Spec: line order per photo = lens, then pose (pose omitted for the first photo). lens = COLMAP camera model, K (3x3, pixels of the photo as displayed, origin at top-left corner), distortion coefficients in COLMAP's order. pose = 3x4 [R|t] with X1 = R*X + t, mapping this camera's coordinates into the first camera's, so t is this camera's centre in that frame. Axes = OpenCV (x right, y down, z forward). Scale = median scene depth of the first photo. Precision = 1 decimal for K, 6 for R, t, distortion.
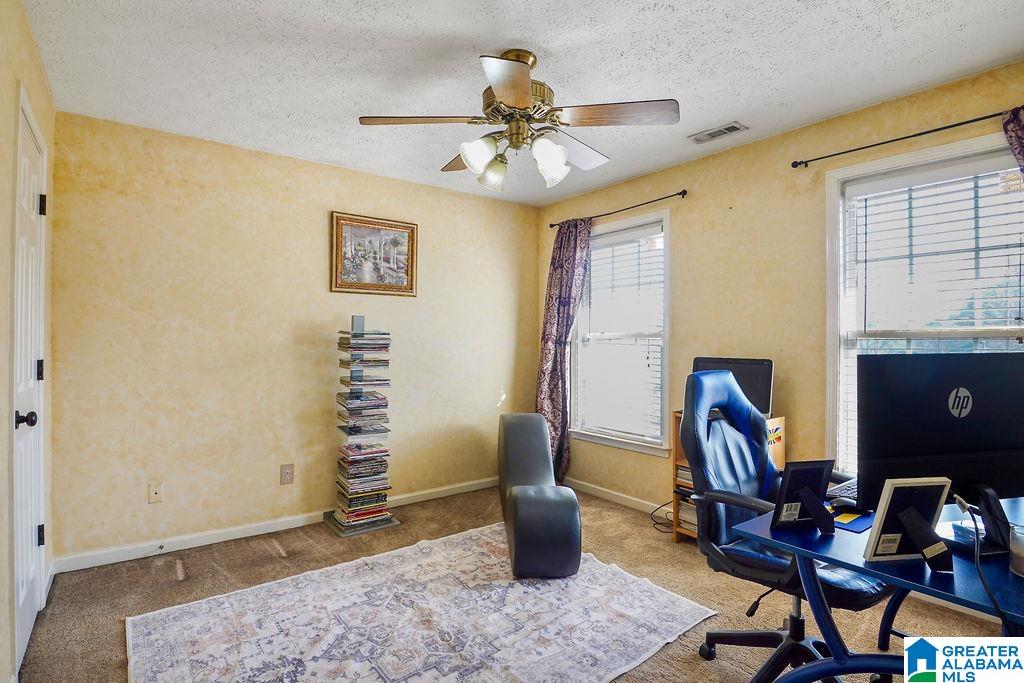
lens RADIAL K [[502.0, 0, 509.8], [0, 502.0, 347.9], [0, 0, 1]] dist [-0.022143, -0.000553]
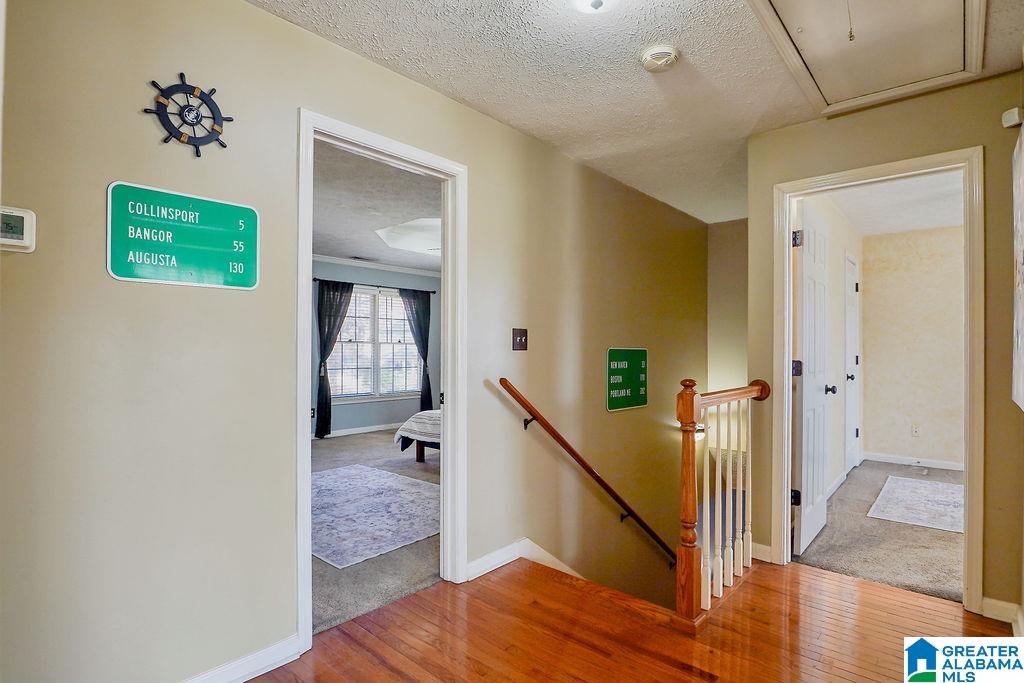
lens RADIAL K [[502.0, 0, 509.8], [0, 502.0, 347.9], [0, 0, 1]] dist [-0.022143, -0.000553]
pose [[0.171525, -0.016082, -0.985049, 0.880713], [-0.006158, 0.999830, -0.017396, 0.032948], [0.985161, 0.009049, 0.171396, -0.833688]]
